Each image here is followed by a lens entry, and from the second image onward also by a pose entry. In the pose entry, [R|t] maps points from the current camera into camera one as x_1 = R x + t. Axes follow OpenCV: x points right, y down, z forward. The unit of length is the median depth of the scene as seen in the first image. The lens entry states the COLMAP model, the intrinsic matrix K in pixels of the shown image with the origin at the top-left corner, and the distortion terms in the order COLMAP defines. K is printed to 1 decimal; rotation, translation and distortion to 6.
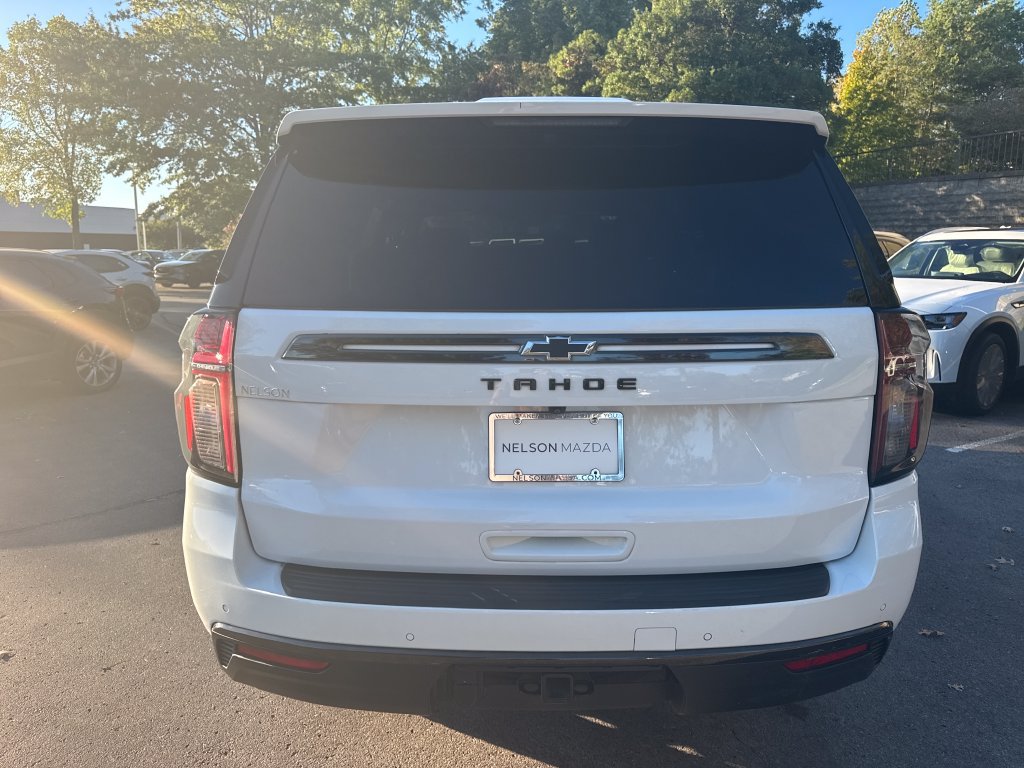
lens RADIAL K [[719.2, 0, 512.0], [0, 719.2, 384.0], [0, 0, 1]] dist [0.003425, 0.001727]
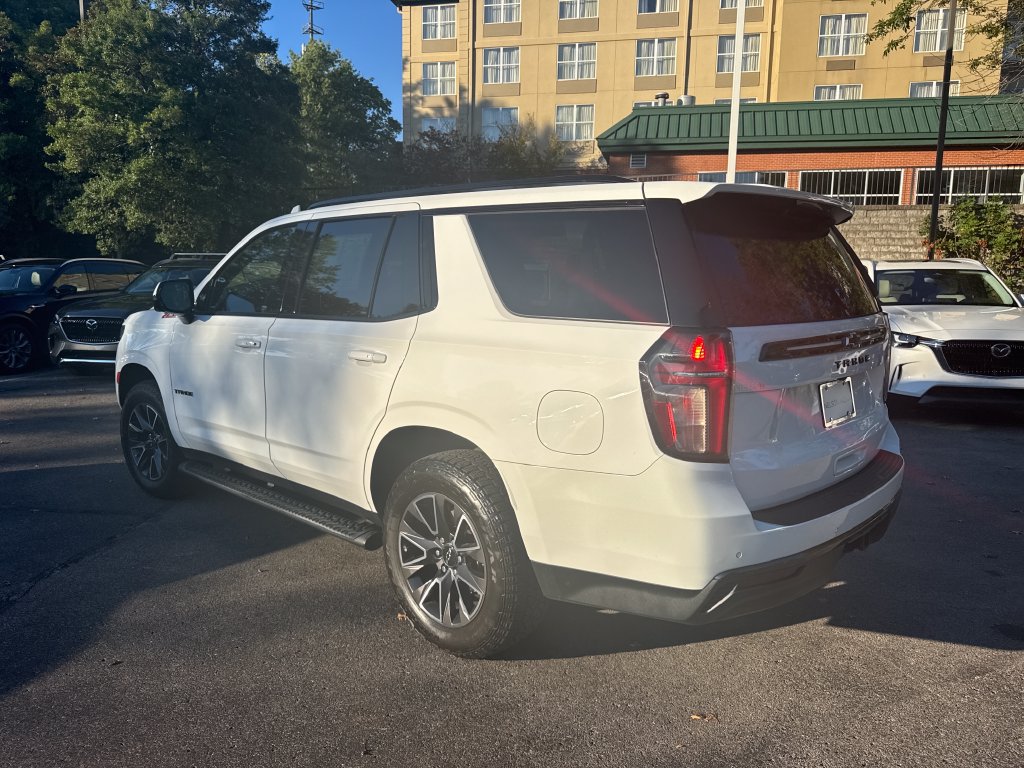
lens RADIAL K [[719.2, 0, 512.0], [0, 719.2, 384.0], [0, 0, 1]] dist [0.003425, 0.001727]
pose [[0.713850, -0.100742, 0.693014, -0.133800], [0.123527, 0.992196, 0.016993, -0.006076], [-0.689318, 0.073476, 0.720724, 0.027409]]
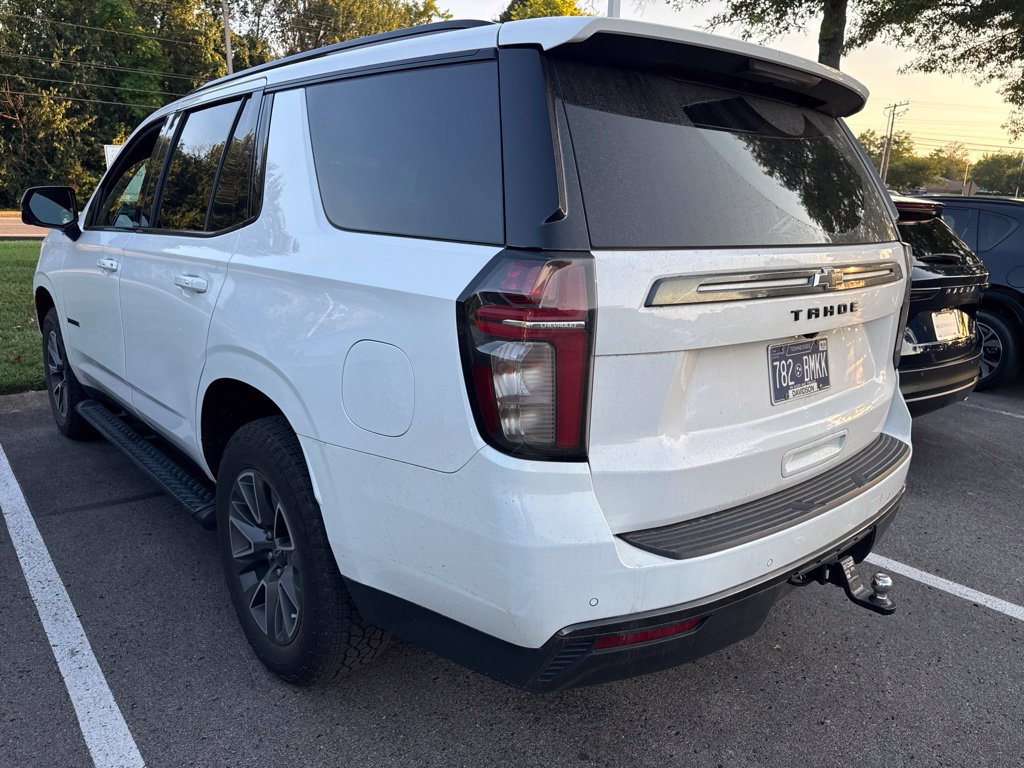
lens RADIAL K [[717.4, 0, 512.0], [0, 717.4, 384.0], [0, 0, 1]] dist [0.120326, 0.000799]
pose [[0.756421, -0.128691, 0.641300, -0.082966], [0.093101, 0.991654, 0.089184, -0.002725], [-0.647425, -0.007755, 0.762090, 0.035201]]
